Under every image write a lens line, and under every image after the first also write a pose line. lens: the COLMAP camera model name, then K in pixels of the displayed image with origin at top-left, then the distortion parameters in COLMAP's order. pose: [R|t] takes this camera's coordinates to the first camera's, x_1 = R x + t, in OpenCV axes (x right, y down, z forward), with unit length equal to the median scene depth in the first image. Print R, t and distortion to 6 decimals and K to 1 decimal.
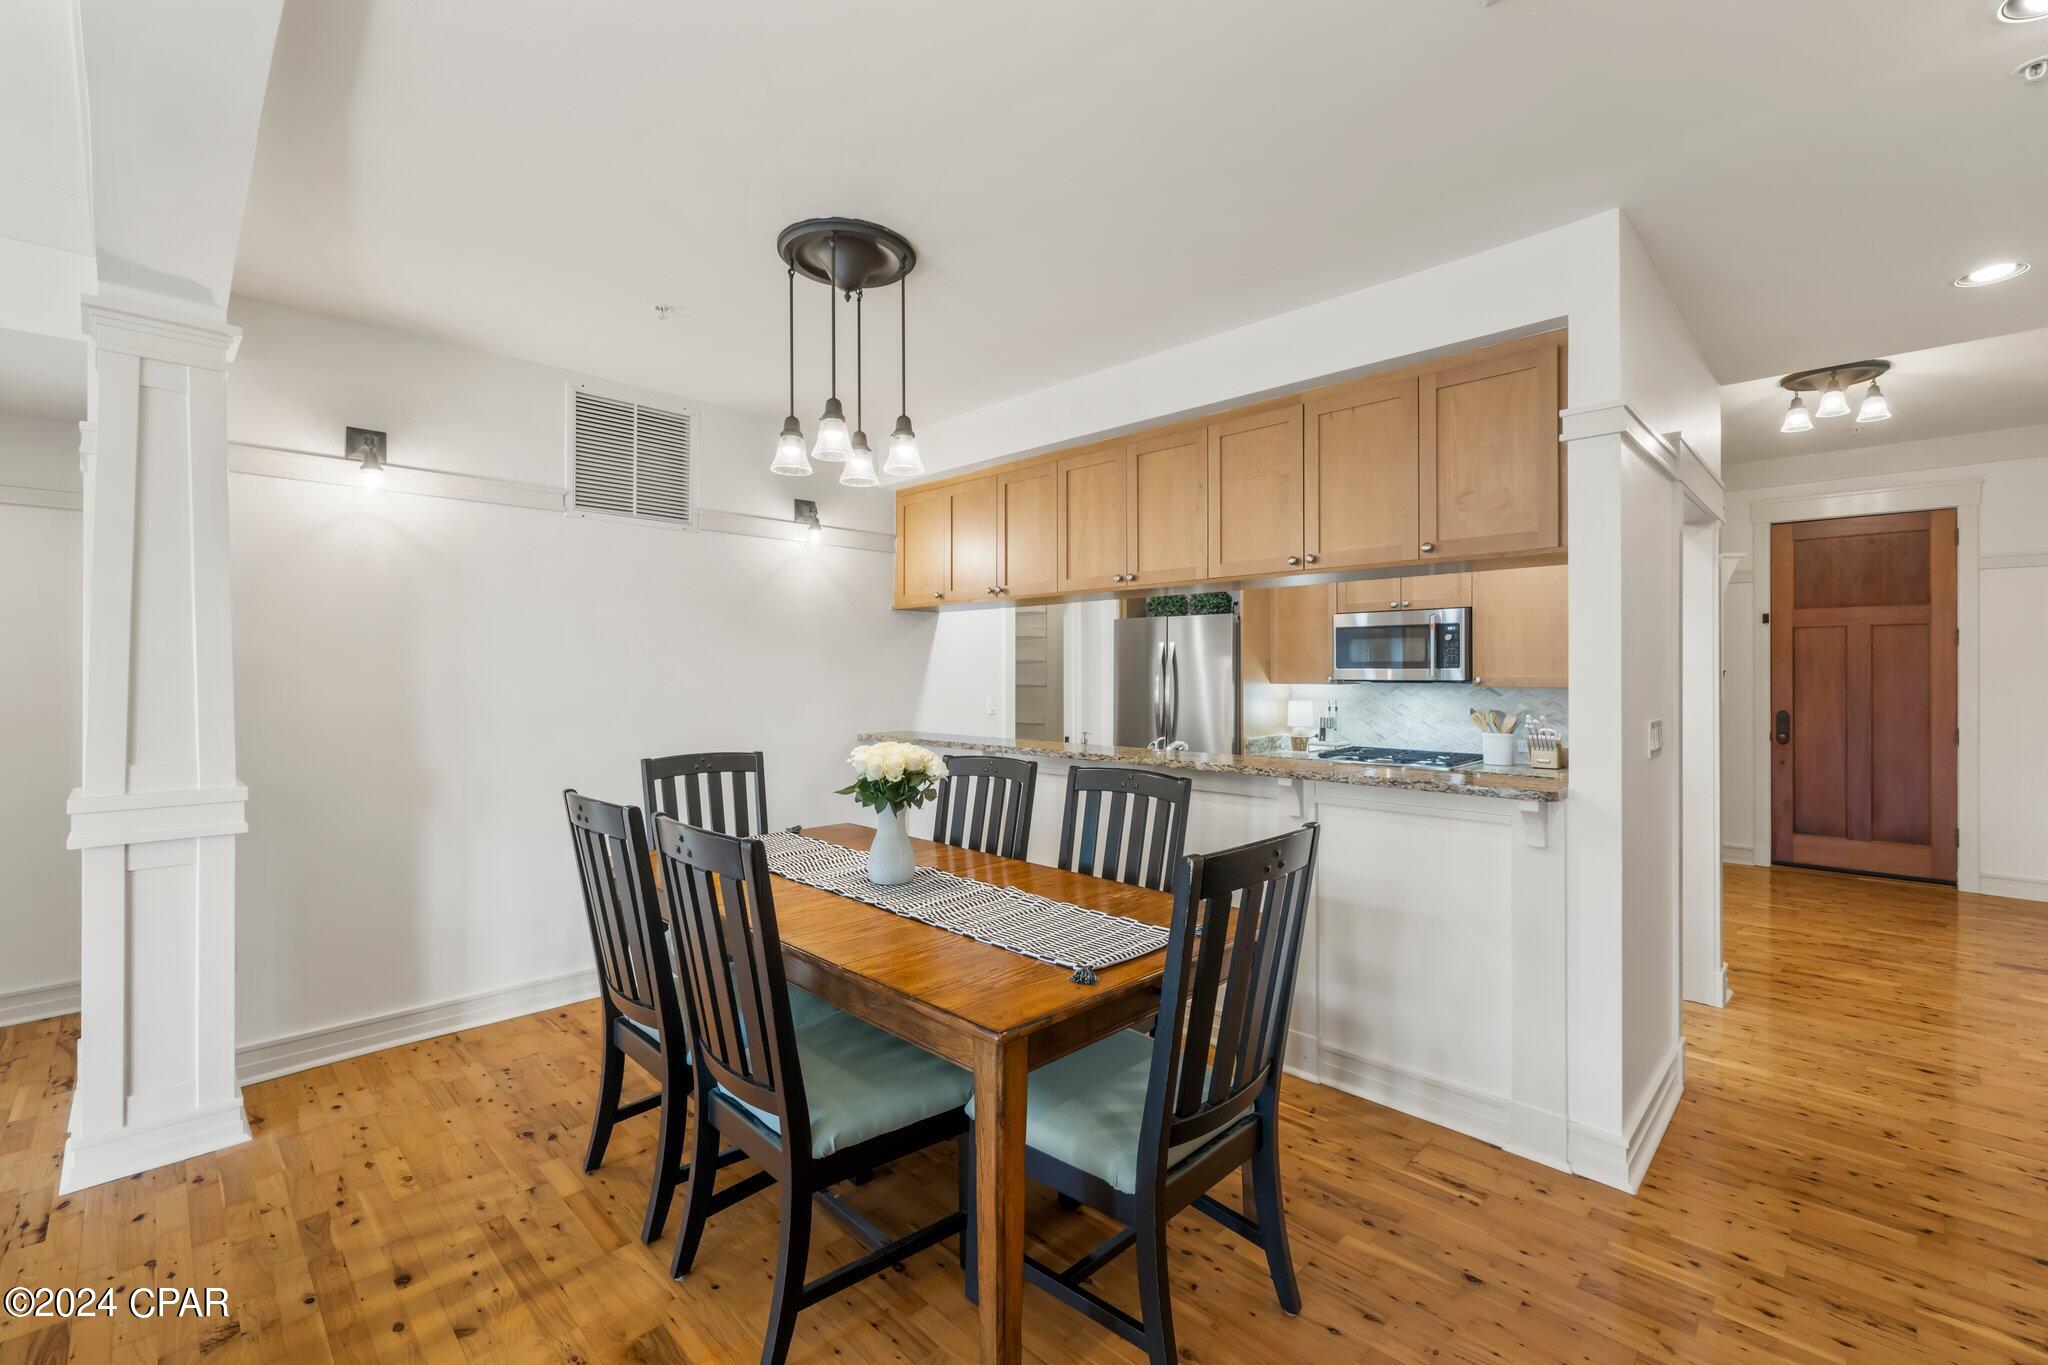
lens RADIAL K [[870.8, 0, 1036.7], [0, 870.8, 672.1], [0, 0, 1]] dist [-0.001326, -0.000309]
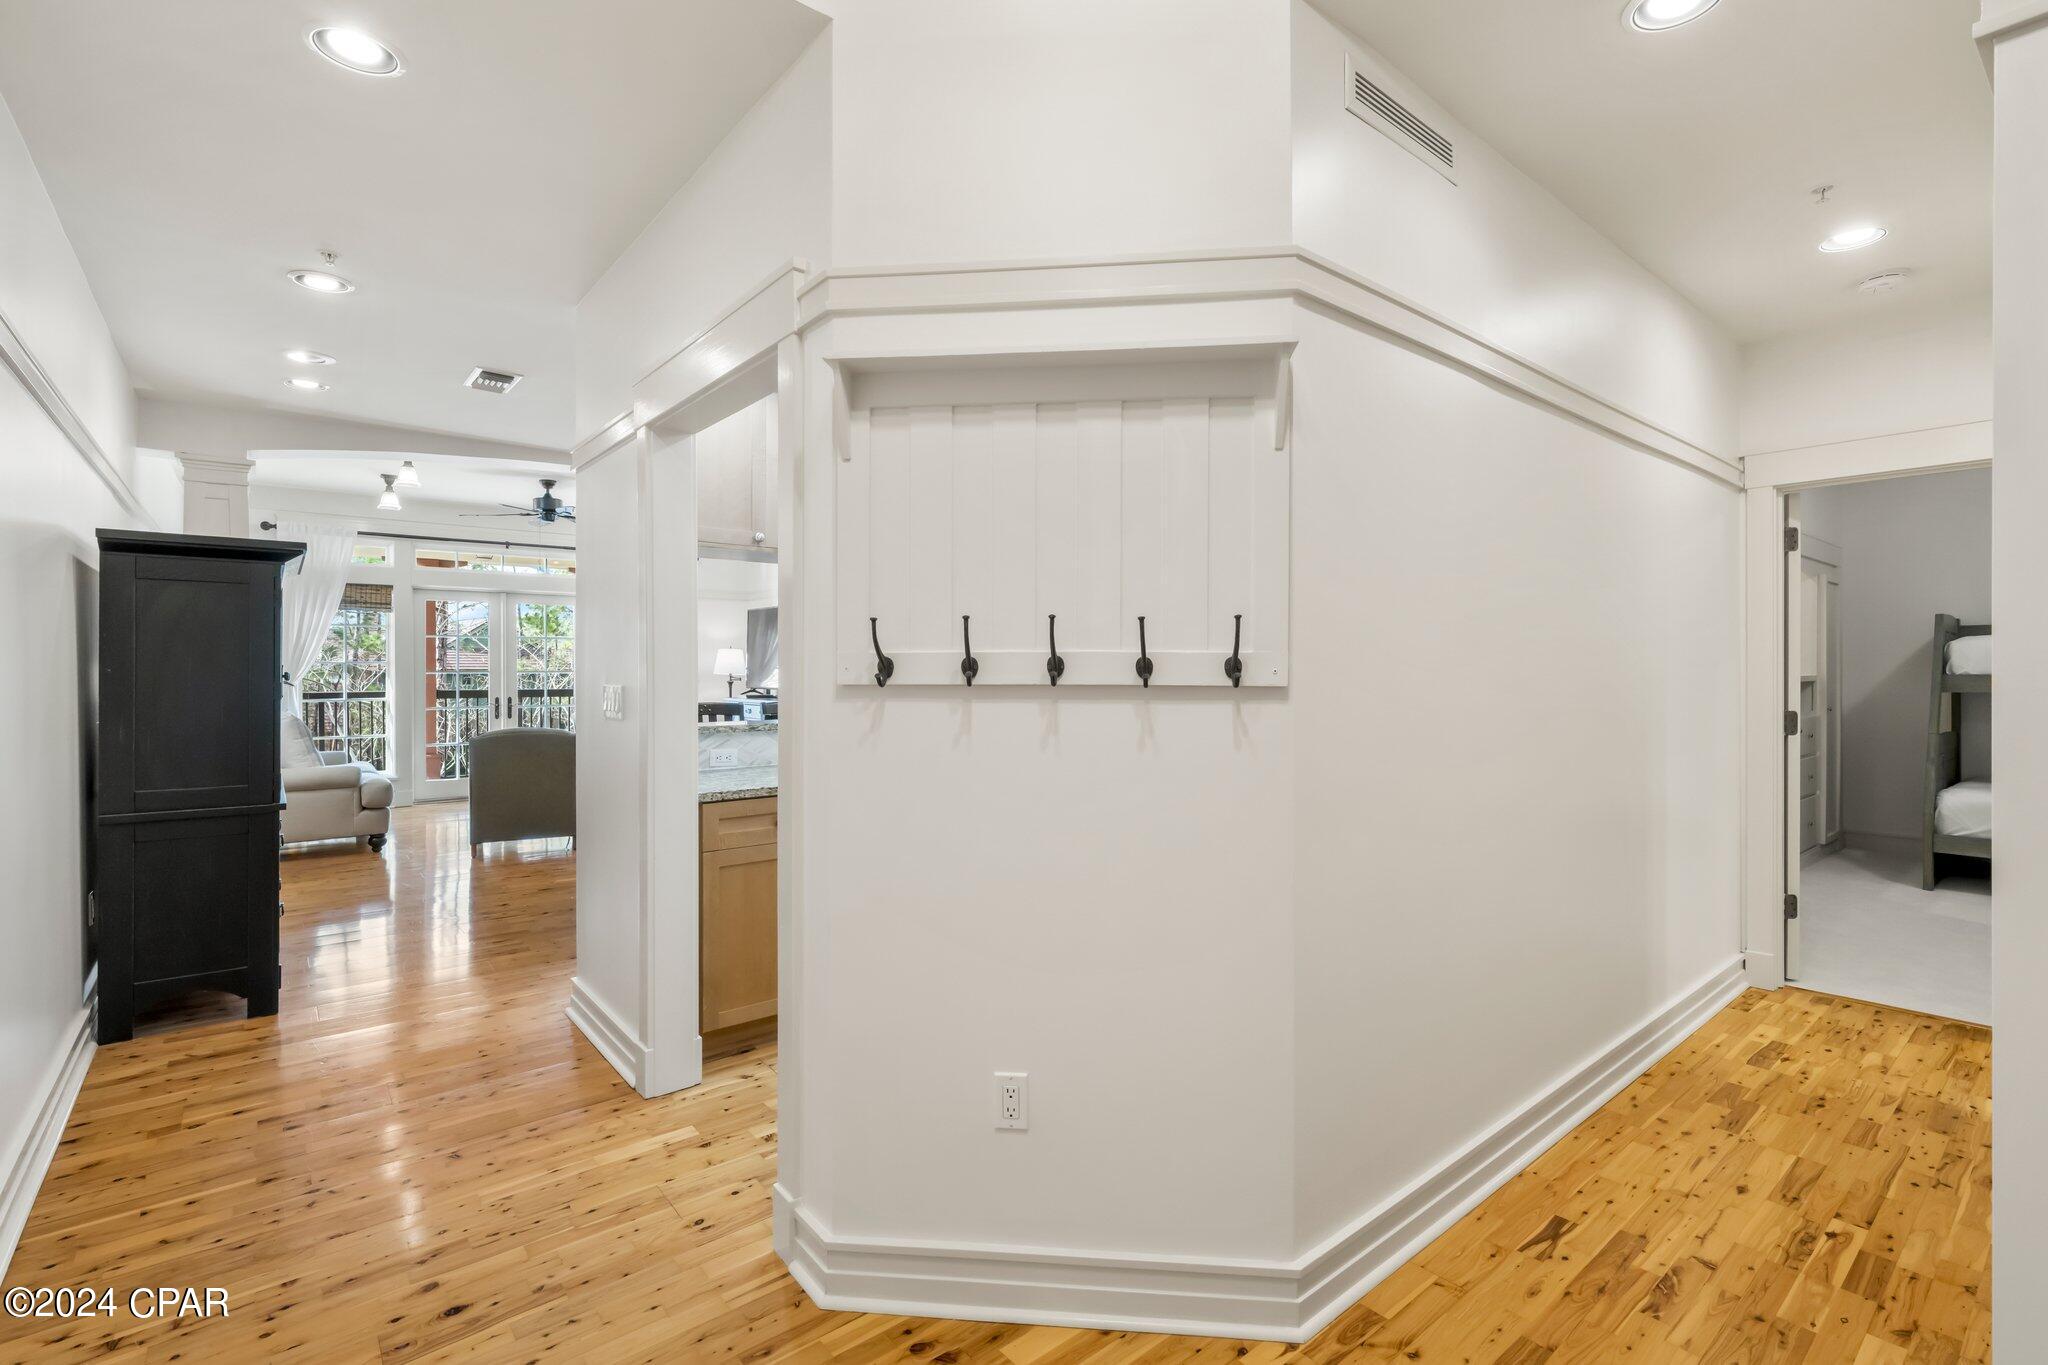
lens RADIAL K [[929.6, 0, 1024.1], [0, 929.6, 674.6], [0, 0, 1]] dist [-0.000772, 0.000488]
pose [[-0.108825, 0.008696, -0.994023, 1.368454], [-0.000925, 0.999960, 0.008849, 0.021751], [0.994061, 0.001883, -0.108812, 1.237595]]
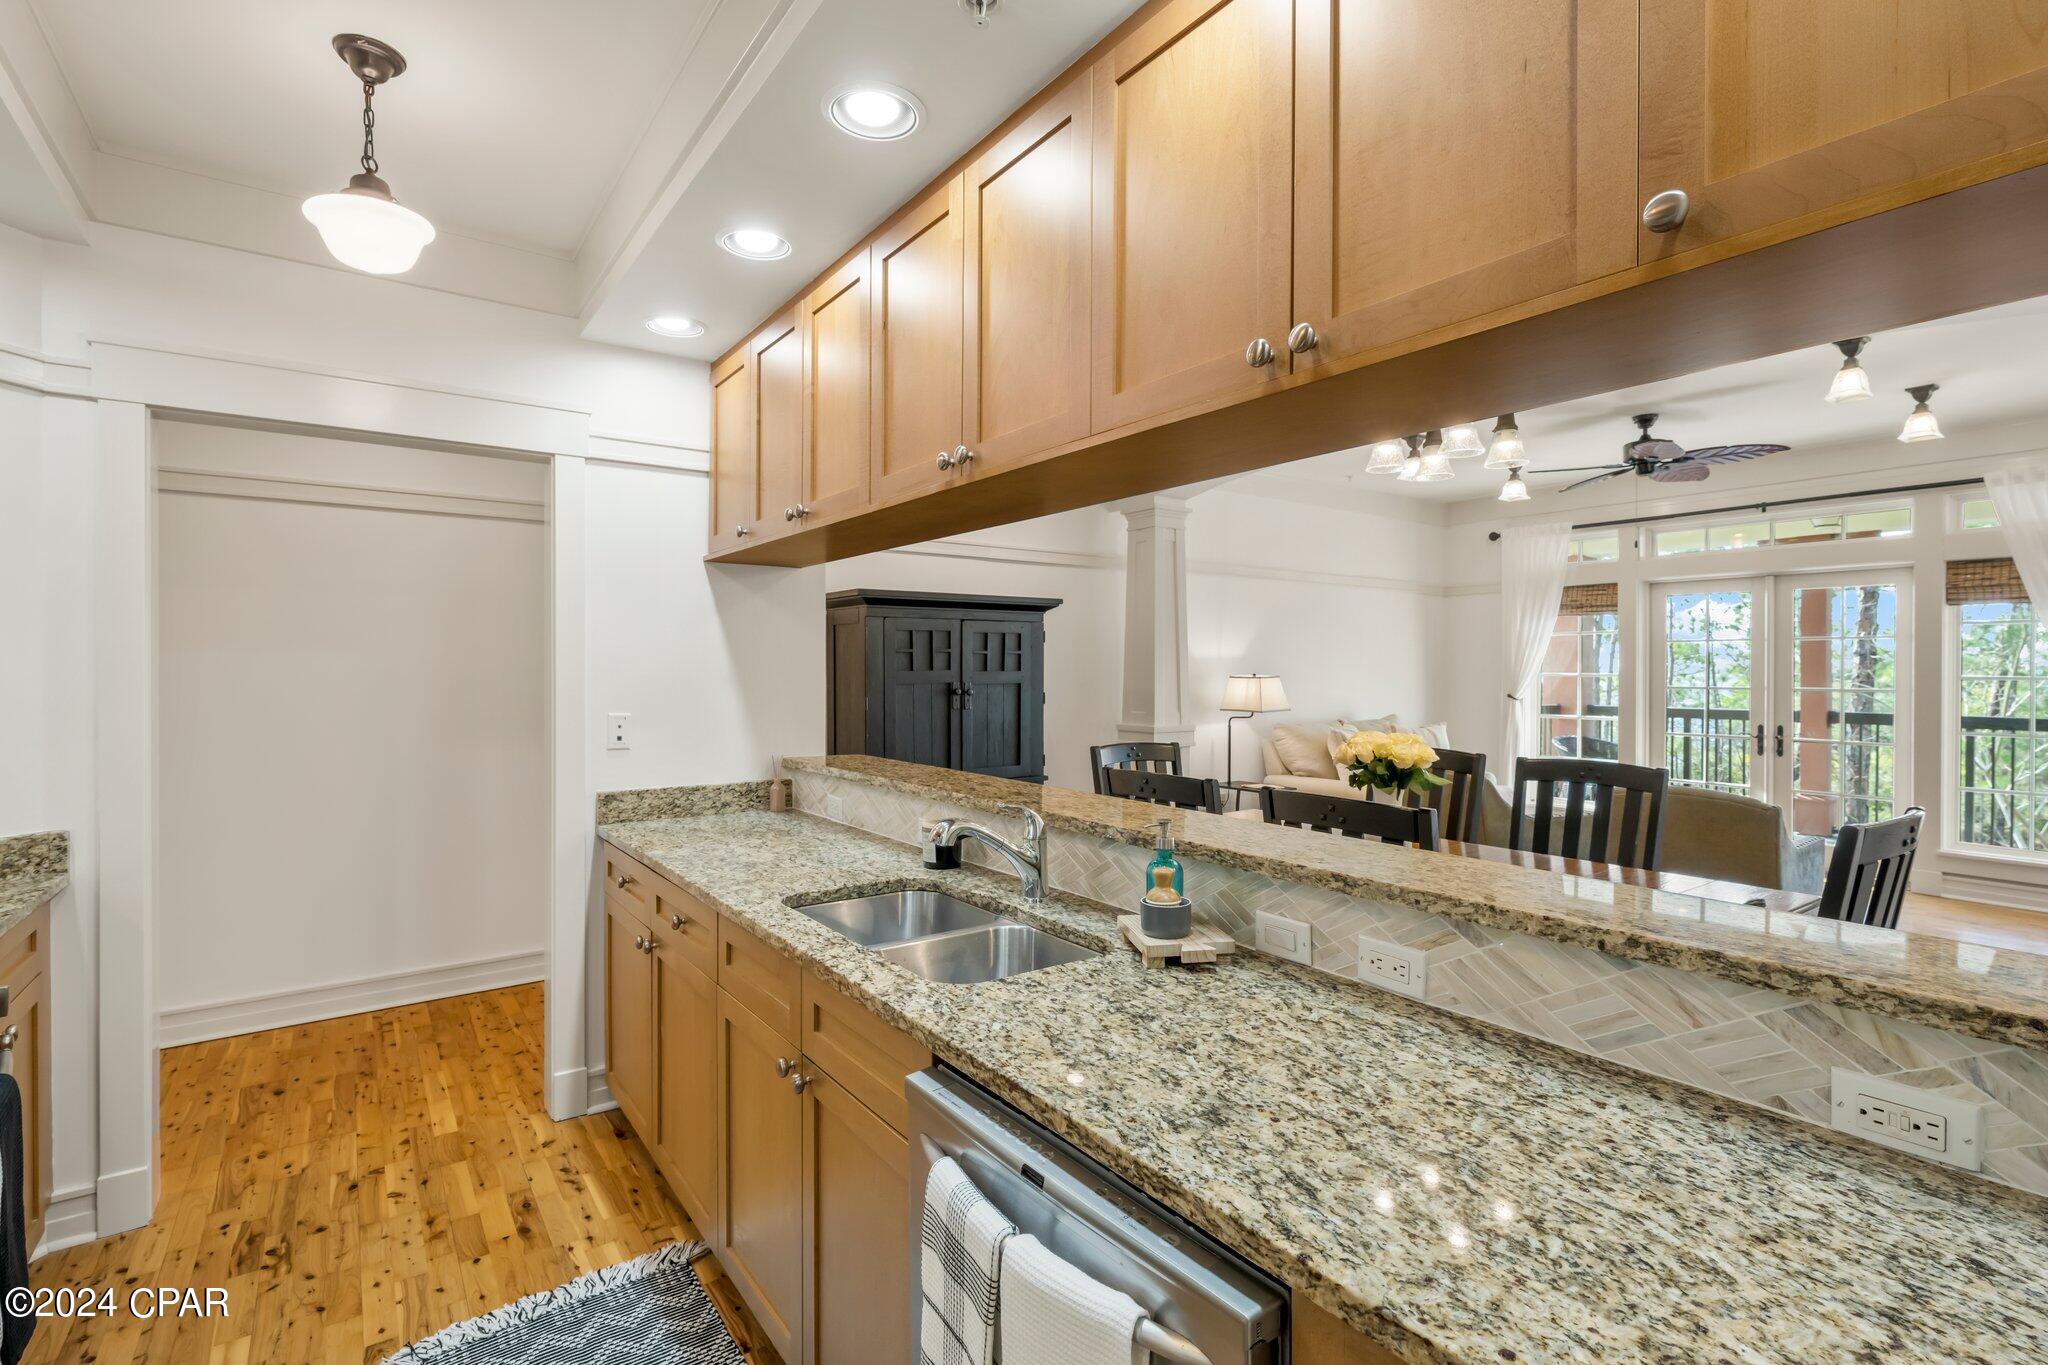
lens RADIAL K [[952.5, 0, 1030.7], [0, 952.5, 675.6], [0, 0, 1]] dist [0.000946, 0.000154]
pose [[-0.985080, -0.002647, 0.172074, 0.053155], [-0.001649, 0.999981, 0.005941, 0.003752], [-0.172086, 0.005569, -0.985066, 1.592568]]
